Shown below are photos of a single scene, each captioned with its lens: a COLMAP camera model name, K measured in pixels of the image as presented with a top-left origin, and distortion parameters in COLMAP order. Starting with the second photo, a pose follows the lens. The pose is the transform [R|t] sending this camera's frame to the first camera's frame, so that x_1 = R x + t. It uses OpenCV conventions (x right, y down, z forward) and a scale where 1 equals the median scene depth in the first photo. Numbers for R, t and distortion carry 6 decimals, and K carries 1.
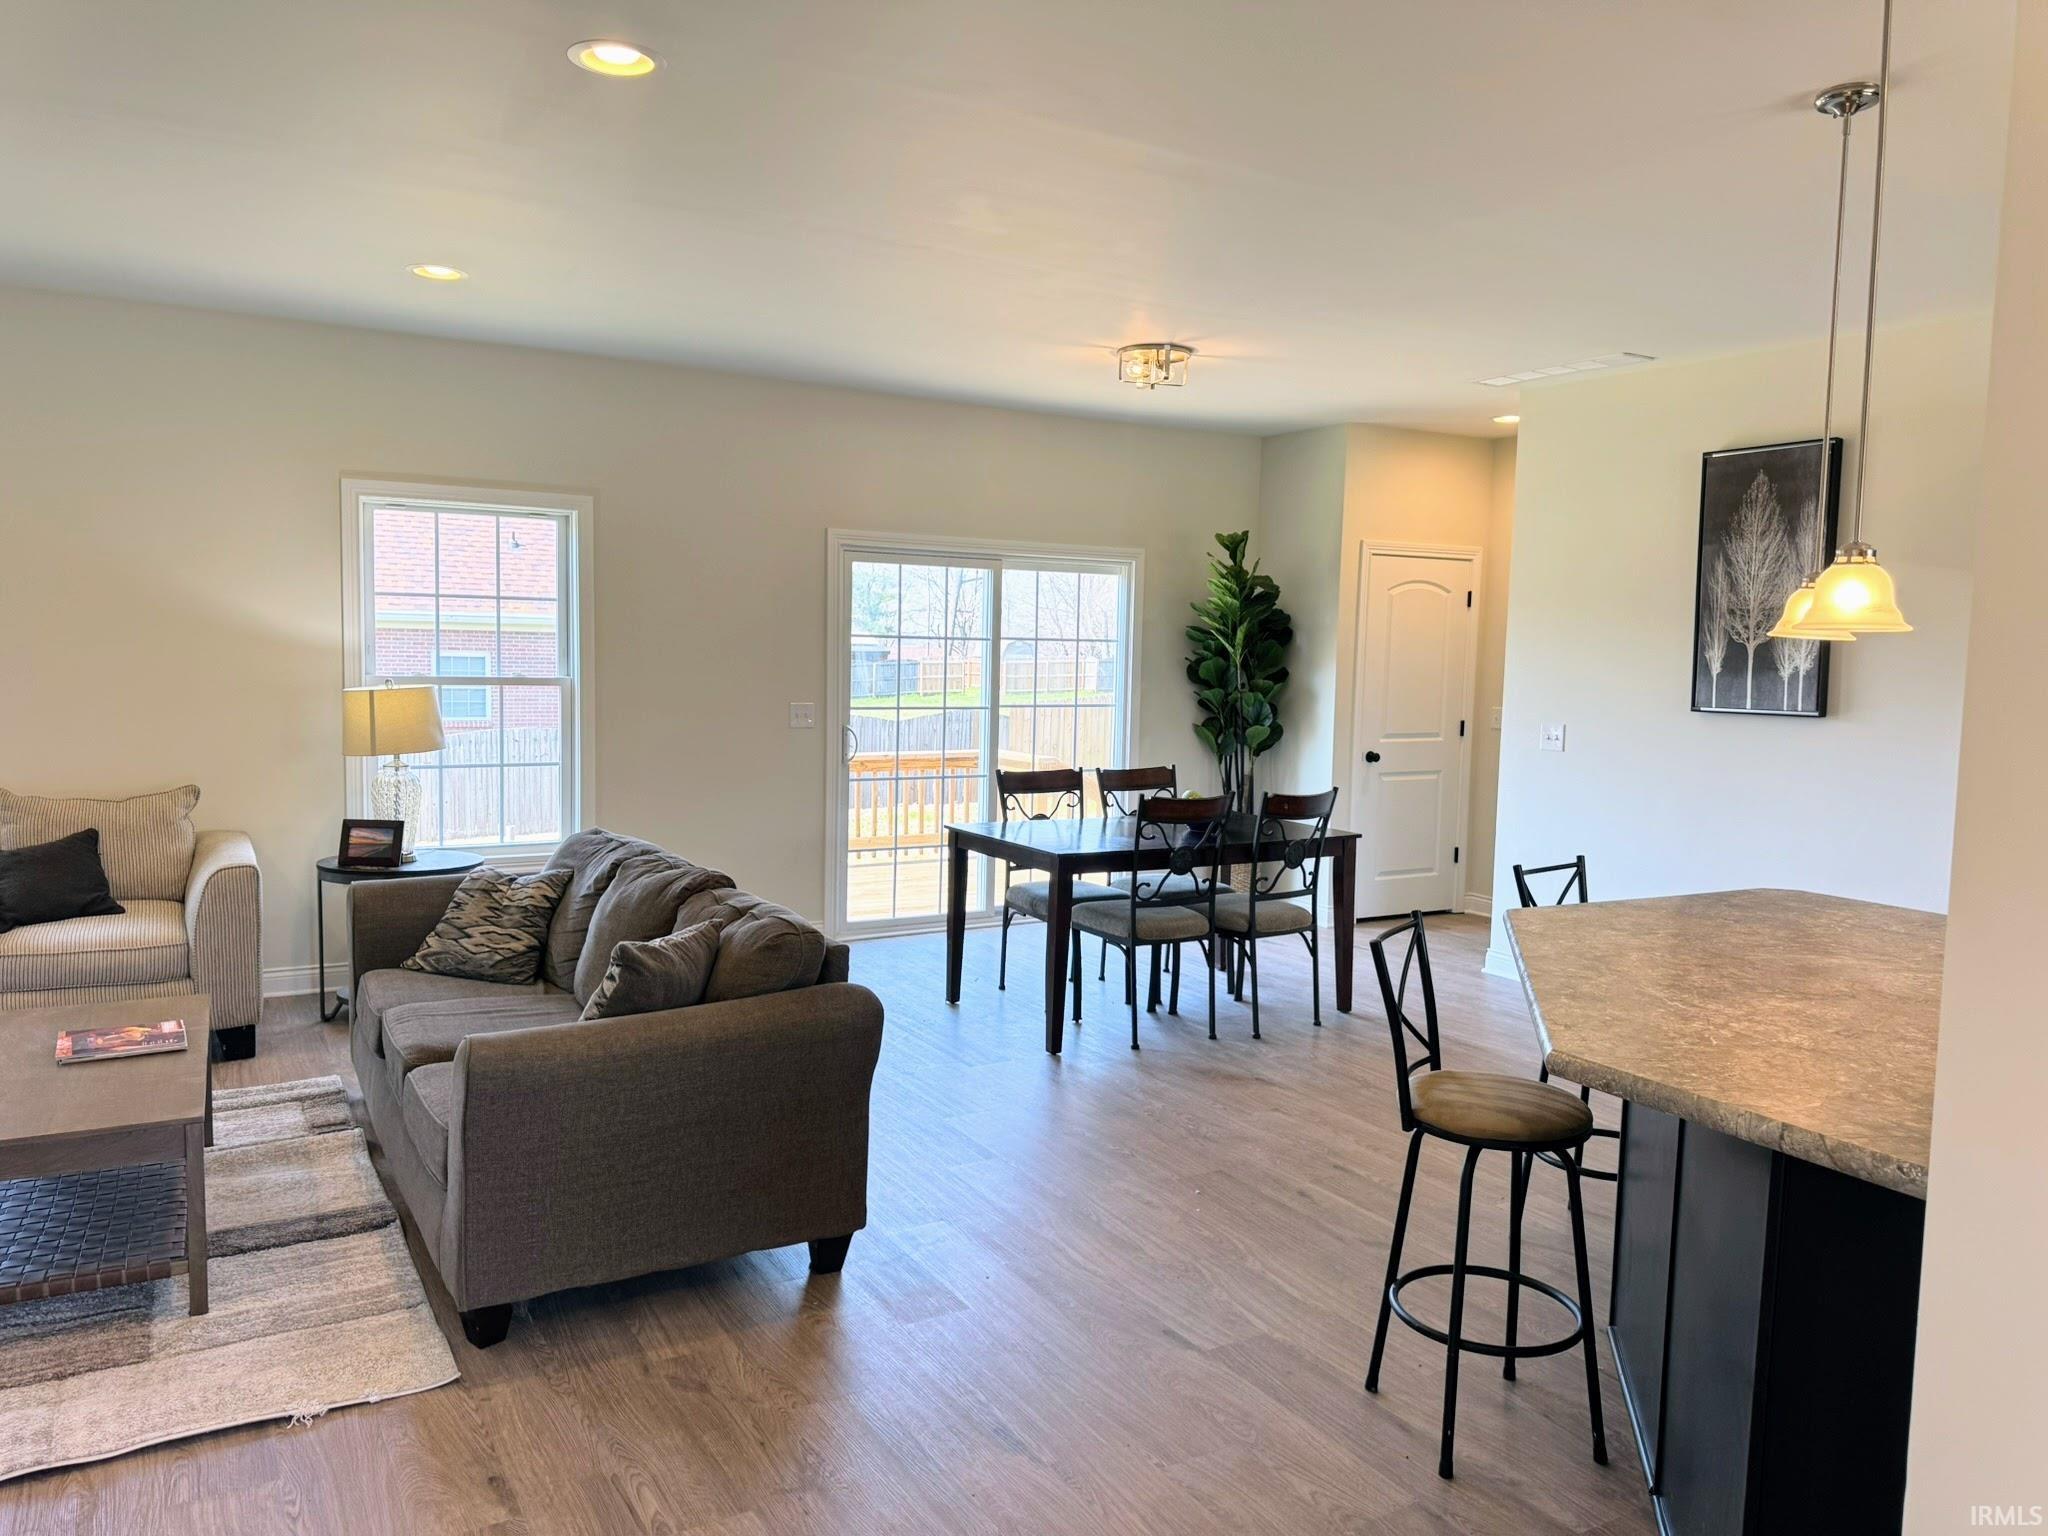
lens RADIAL K [[1444.2, 0, 1006.6], [0, 1444.2, 767.6], [0, 0, 1]] dist [0.051248, -0.034931]
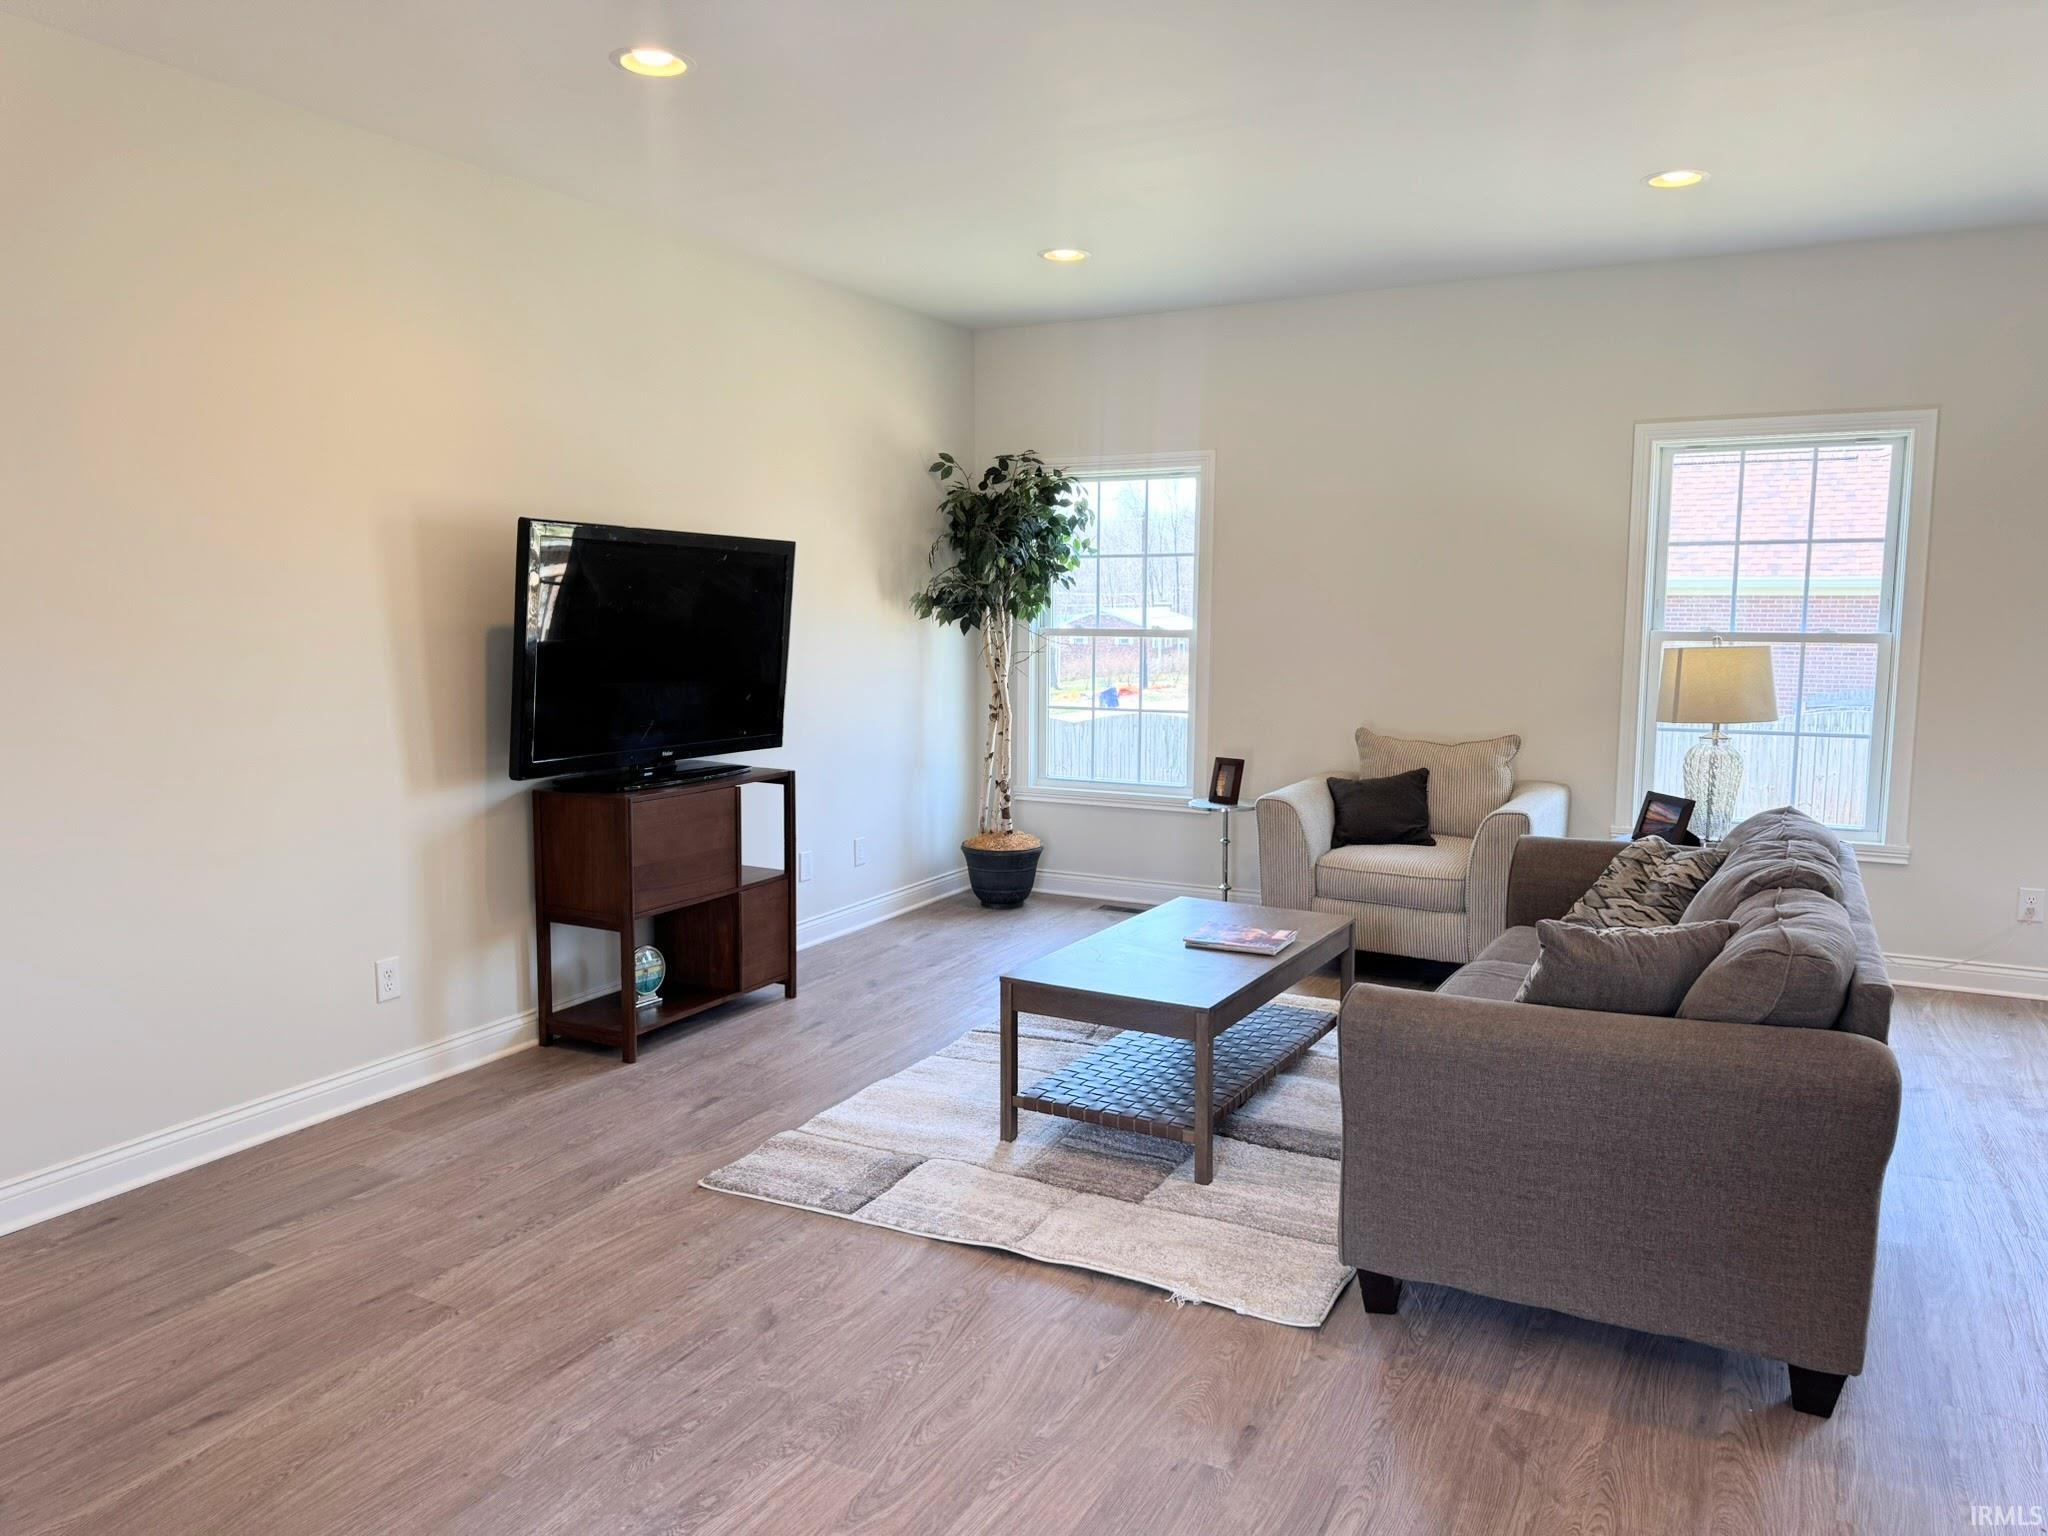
lens RADIAL K [[1444.2, 0, 1022.4], [0, 1444.2, 772.9], [0, 0, 1]] dist [0.051248, -0.034931]
pose [[0.548499, 0.082372, -0.832084, 0.261110], [-0.064107, 0.996349, 0.056375, 0.004264], [0.833690, 0.022420, 0.551777, 0.250374]]
